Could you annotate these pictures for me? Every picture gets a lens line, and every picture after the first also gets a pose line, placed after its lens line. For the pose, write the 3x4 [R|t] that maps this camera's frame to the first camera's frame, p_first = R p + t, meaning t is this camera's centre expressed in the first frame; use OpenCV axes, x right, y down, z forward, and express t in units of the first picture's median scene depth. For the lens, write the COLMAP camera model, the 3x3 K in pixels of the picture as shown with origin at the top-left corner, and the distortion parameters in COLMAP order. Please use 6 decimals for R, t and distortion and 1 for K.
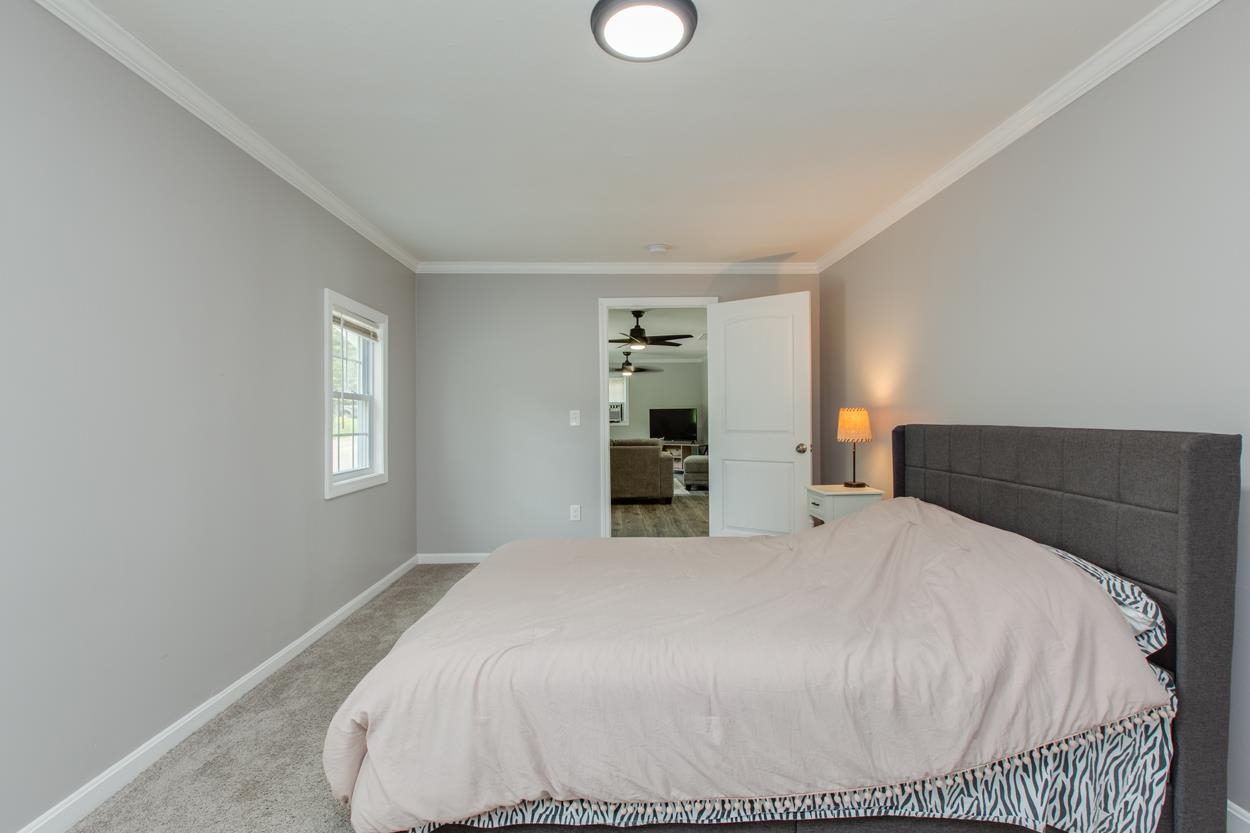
lens RADIAL K [[590.2, 0, 655.6], [0, 590.2, 420.0], [0, 0, 1]] dist [0.005901, -0.000950]
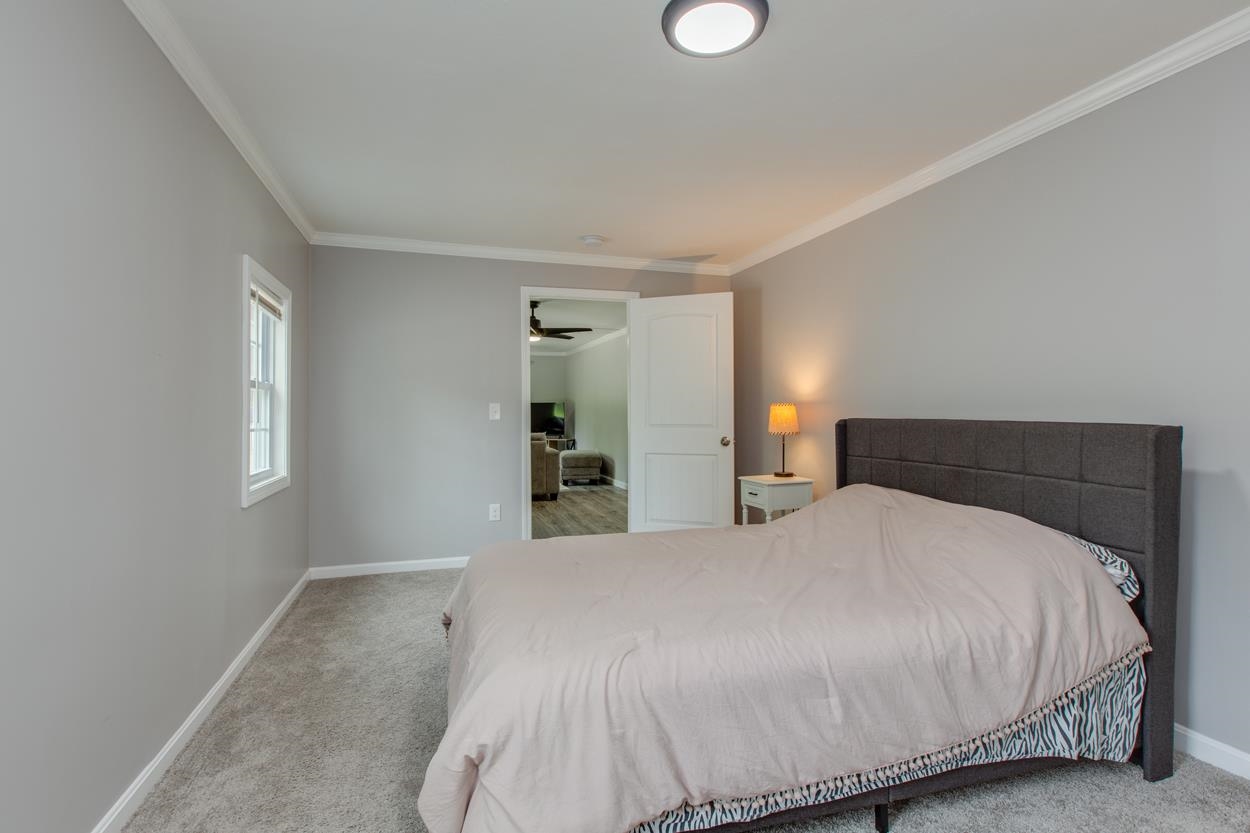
lens RADIAL K [[590.2, 0, 653.0], [0, 590.2, 408.8], [0, 0, 1]] dist [0.005901, -0.000950]
pose [[0.960720, 0.005137, 0.277473, -0.345869], [-0.002450, 0.999947, -0.010029, 0.002219], [-0.277509, 0.008955, 0.960681, 0.056922]]
